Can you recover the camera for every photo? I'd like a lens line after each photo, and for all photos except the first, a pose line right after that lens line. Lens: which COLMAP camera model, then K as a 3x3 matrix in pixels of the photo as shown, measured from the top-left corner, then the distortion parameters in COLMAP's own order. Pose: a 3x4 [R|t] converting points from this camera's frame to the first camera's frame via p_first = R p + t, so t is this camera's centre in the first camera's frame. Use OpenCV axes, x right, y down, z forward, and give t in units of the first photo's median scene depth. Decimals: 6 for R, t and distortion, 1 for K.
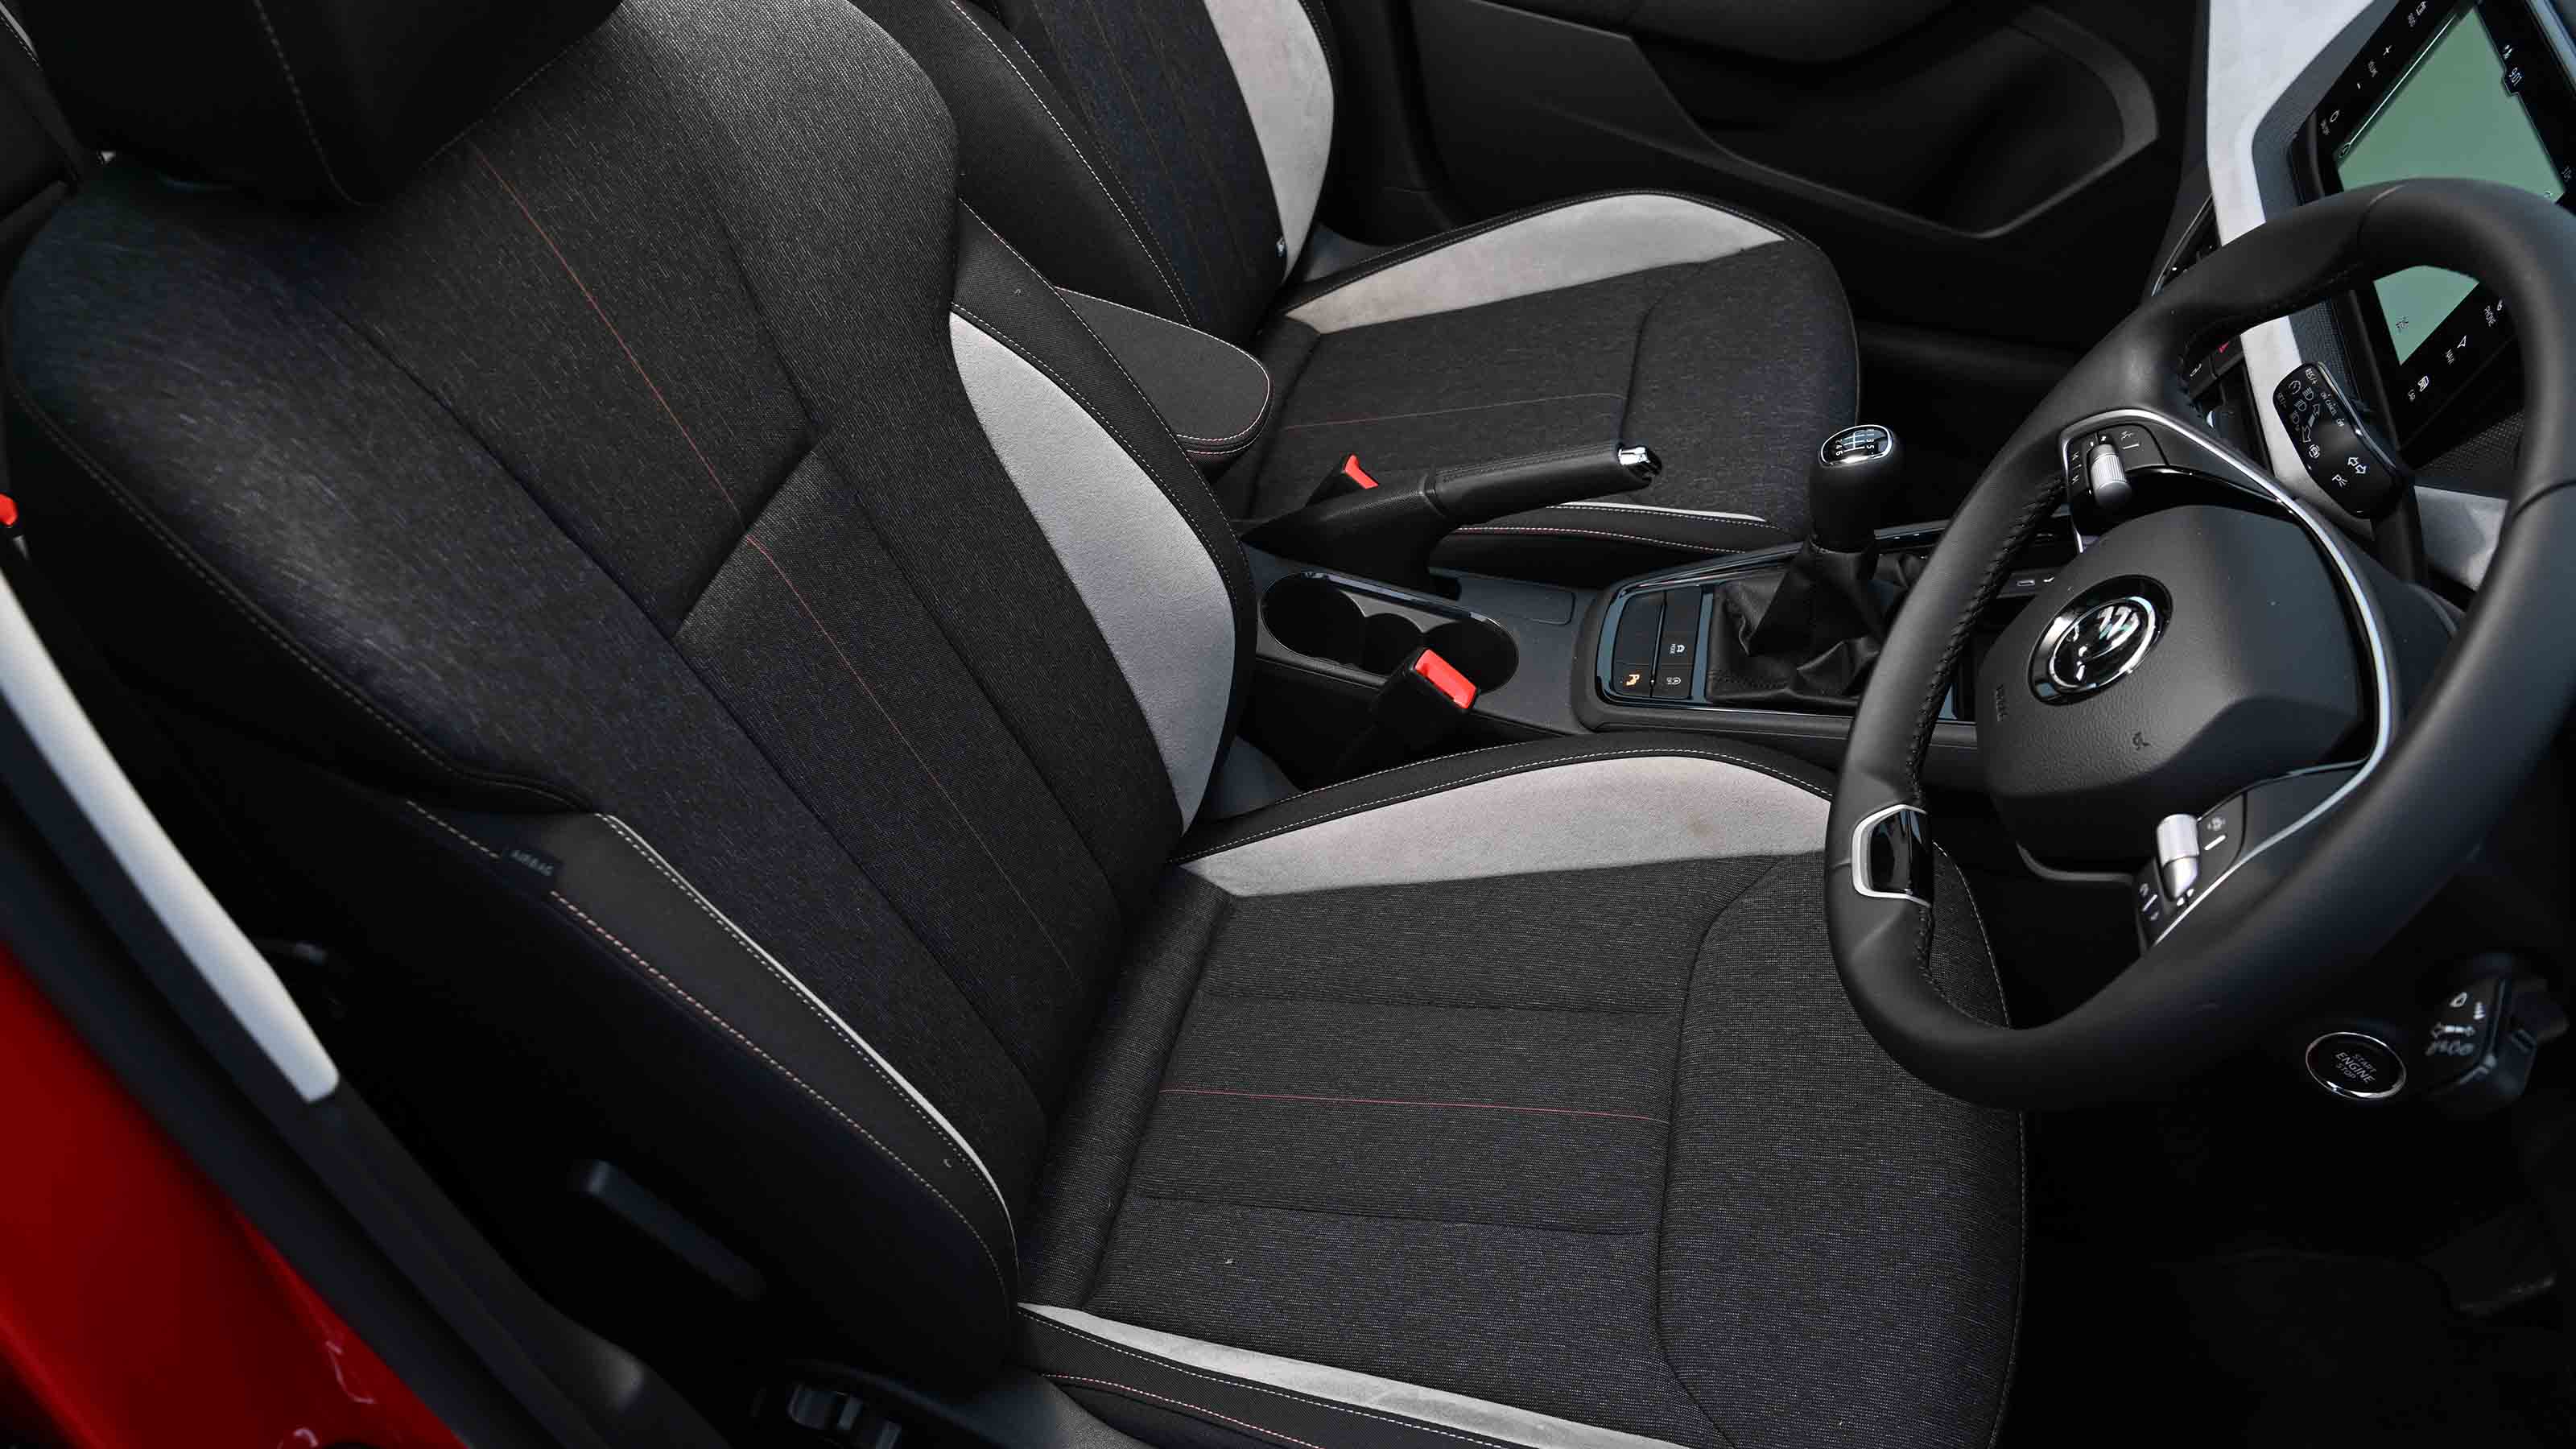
lens RADIAL K [[1800.9, 0, 1277.1], [0, 1800.9, 761.1], [0, 0, 1]] dist [-0.018283, 0.005052]
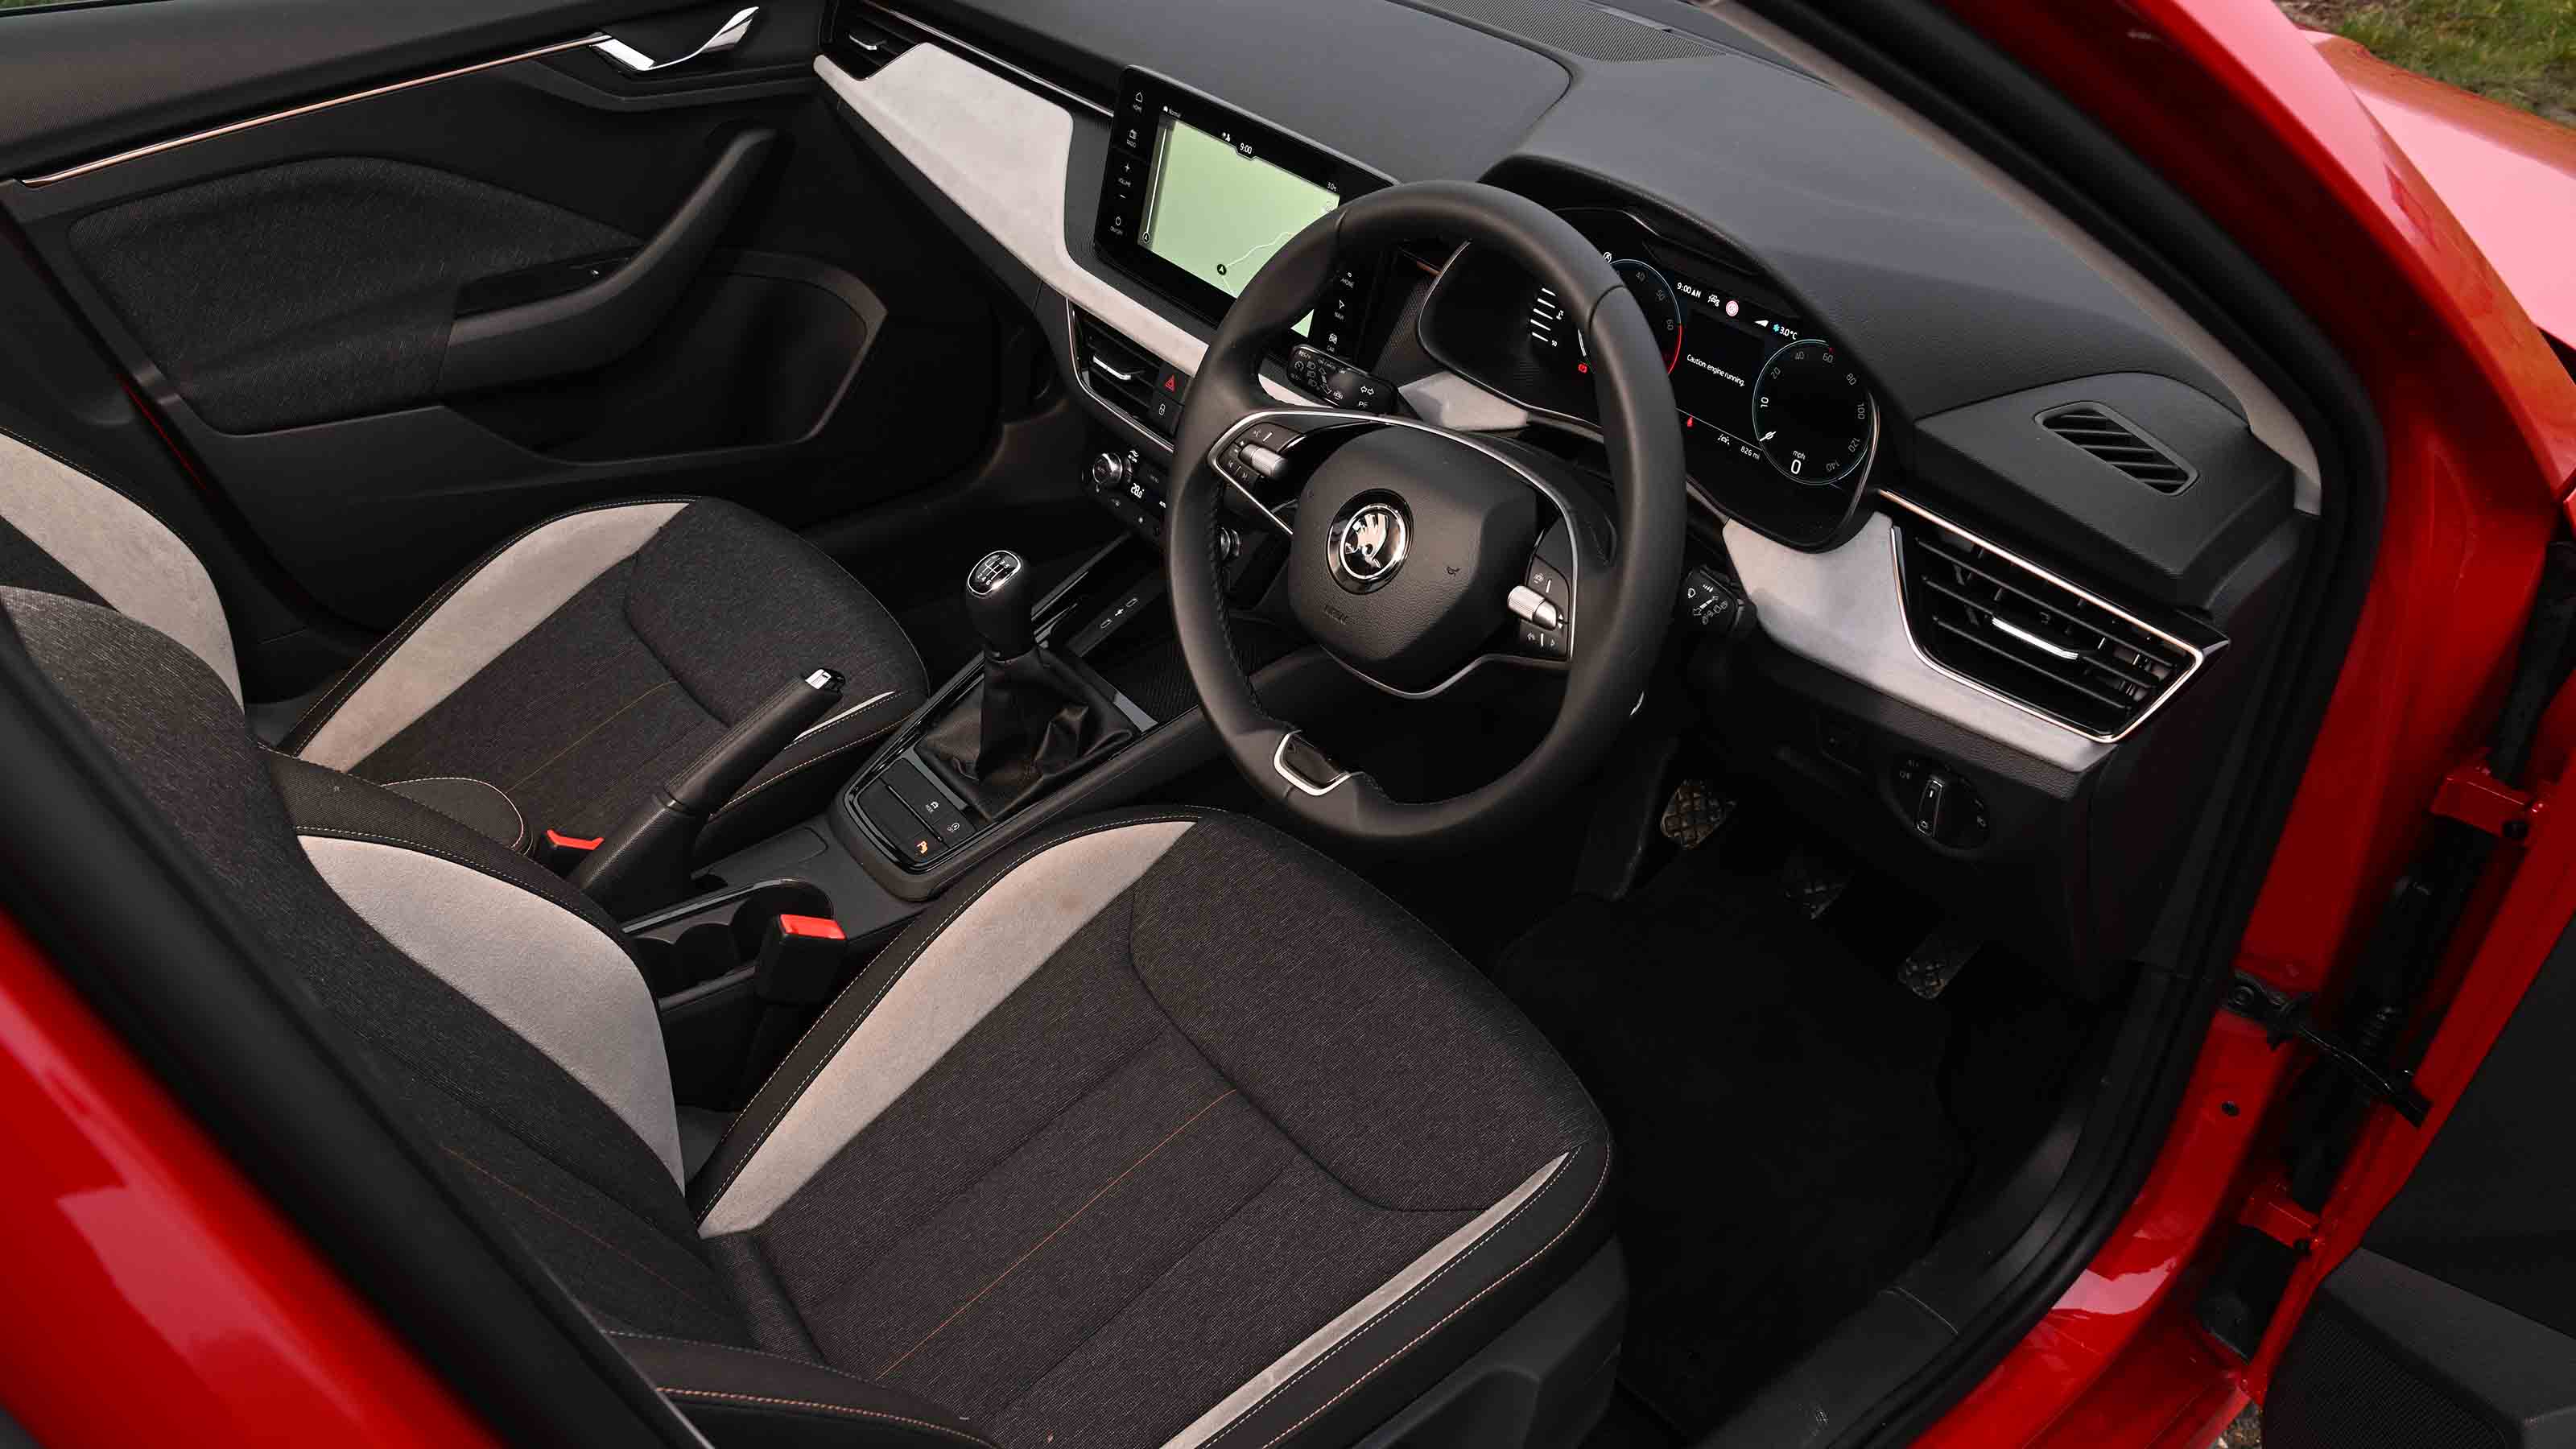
lens RADIAL K [[1850.5, 0, 1320.4], [0, 1850.5, 779.4], [0, 0, 1]] dist [-0.014270, -0.000326]
pose [[0.604391, -0.494454, 0.624681, -0.358759], [0.575179, 0.813356, 0.087300, -0.037908], [-0.551254, 0.306540, 0.775984, -0.053360]]
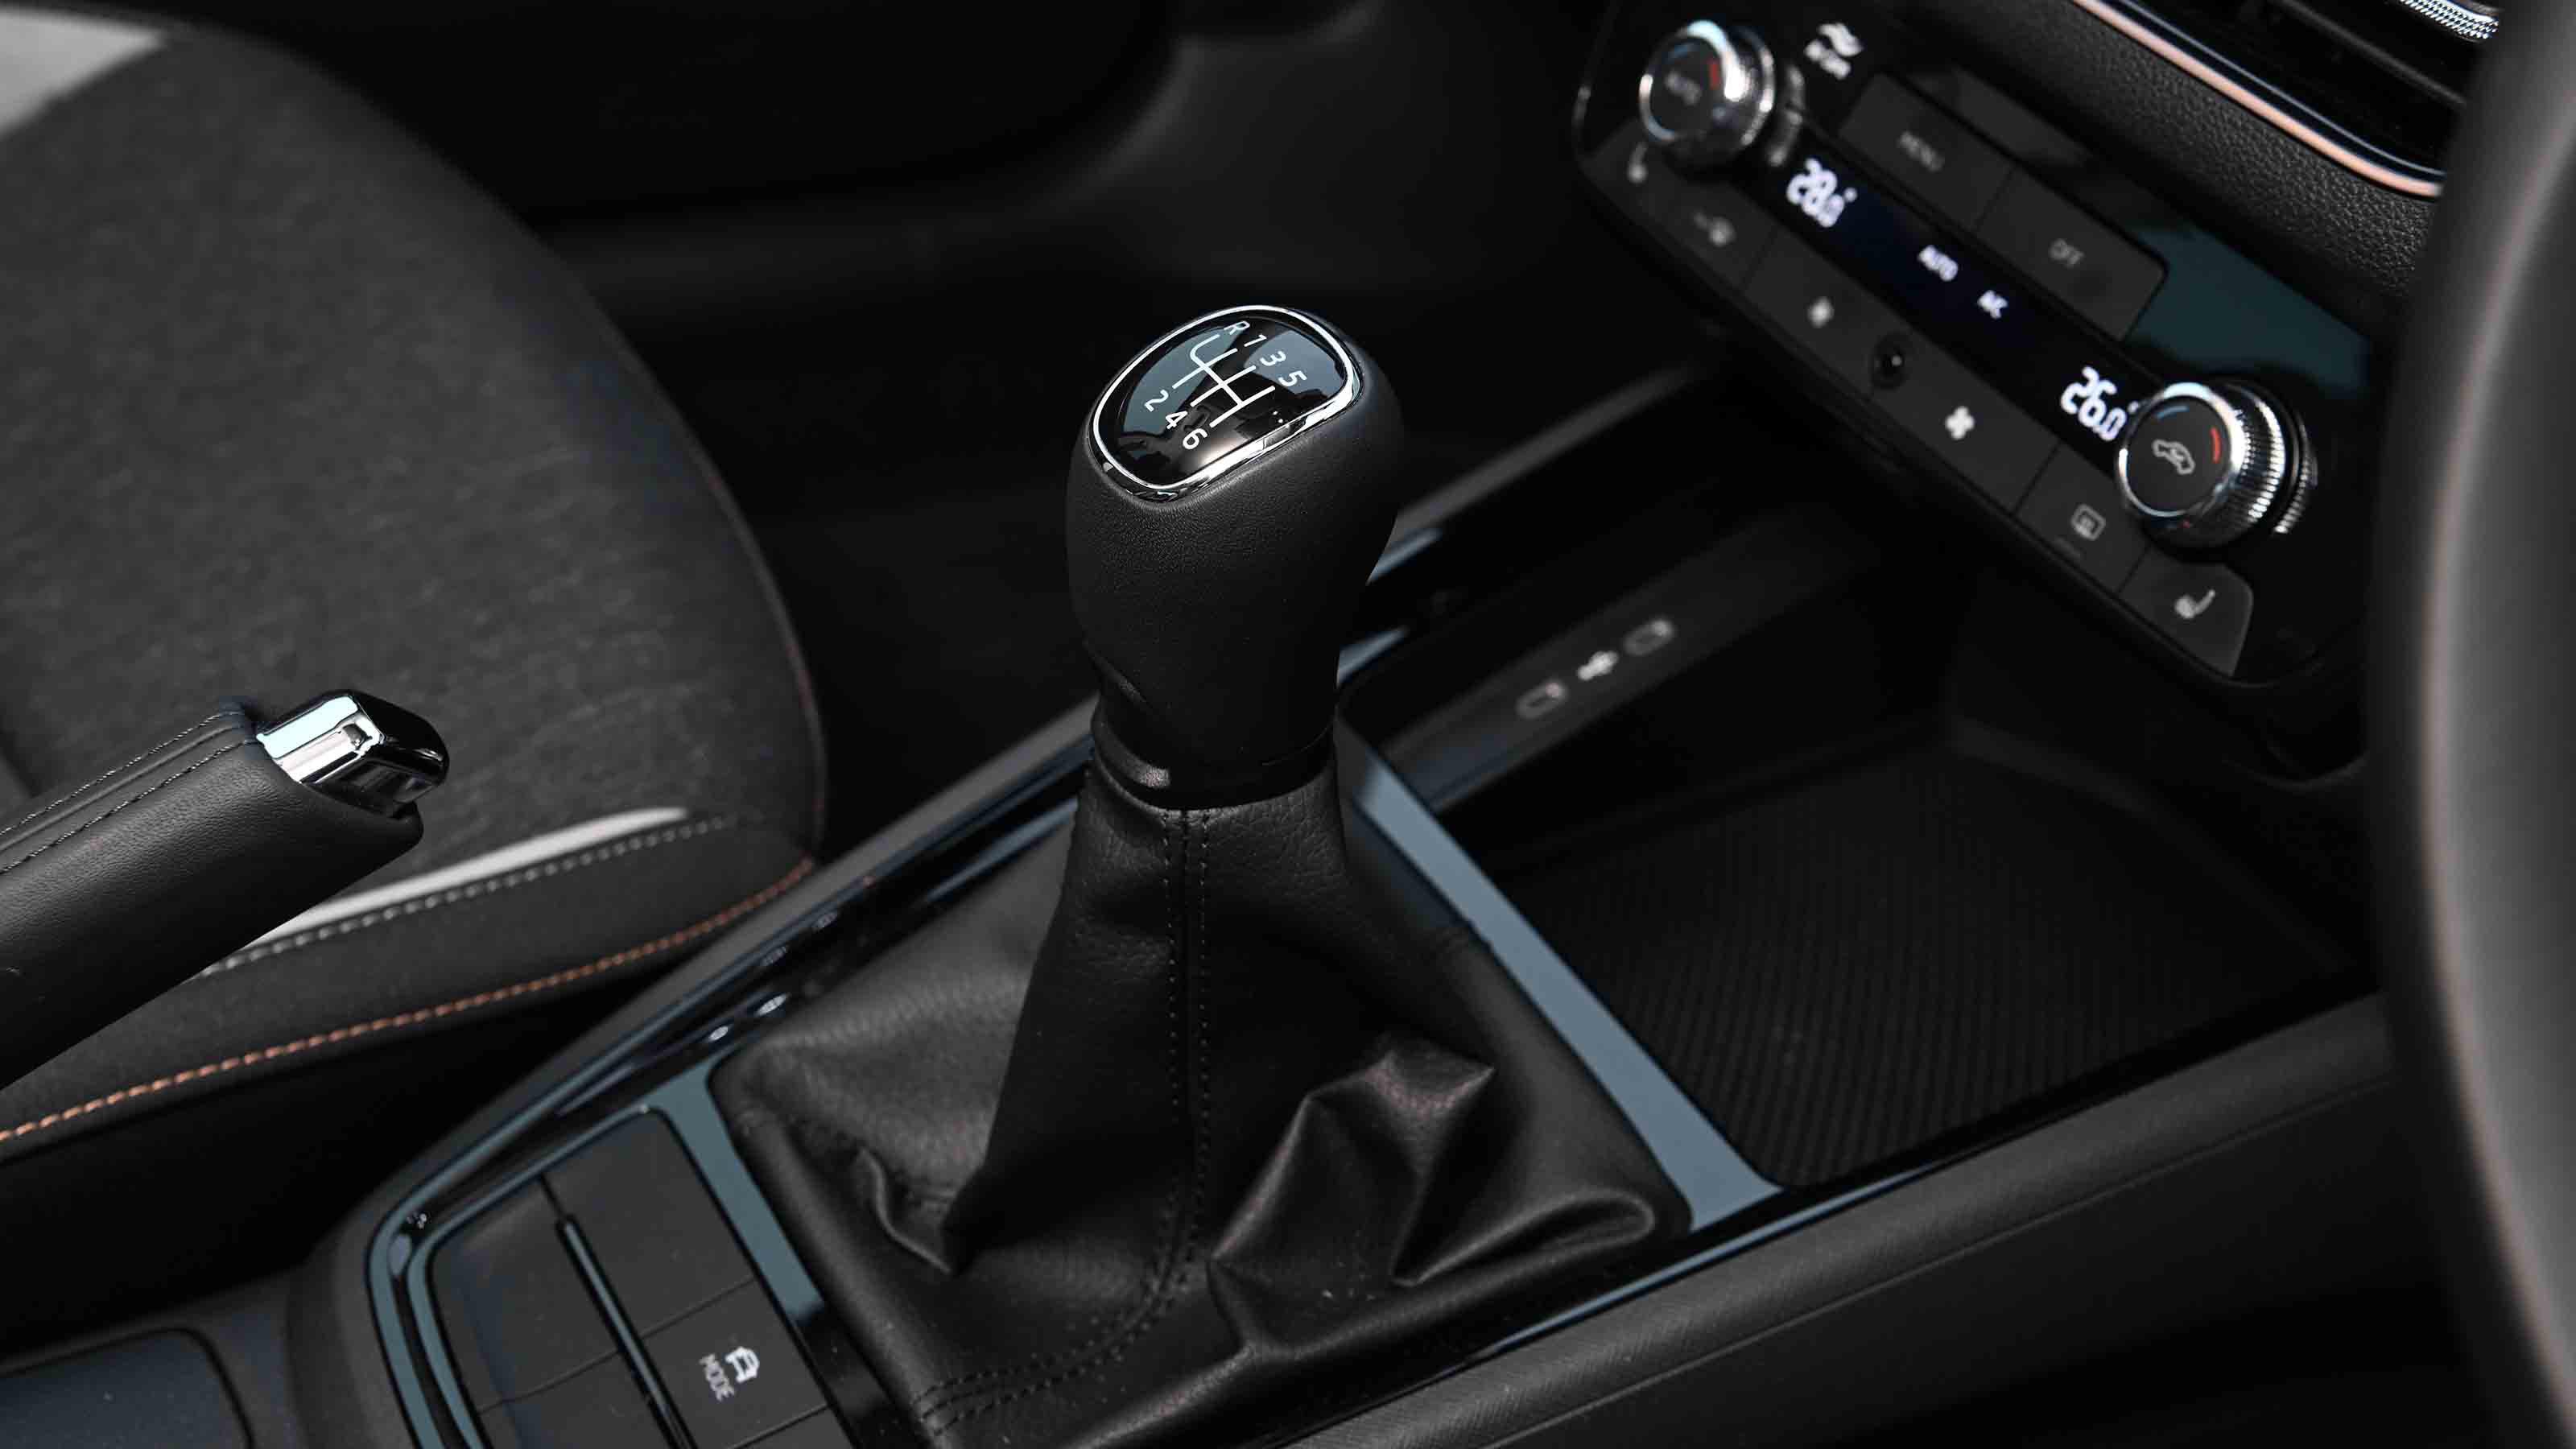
lens RADIAL K [[3344.4, 0, 1286.8], [0, 3344.4, 751.6], [0, 0, 1]] dist [-0.012121, 0.000000]
pose [[0.722494, -0.332801, 0.606009, 0.018420], [0.415407, 0.909626, 0.004283, -0.113886], [-0.552666, 0.248646, 0.795447, 0.558705]]
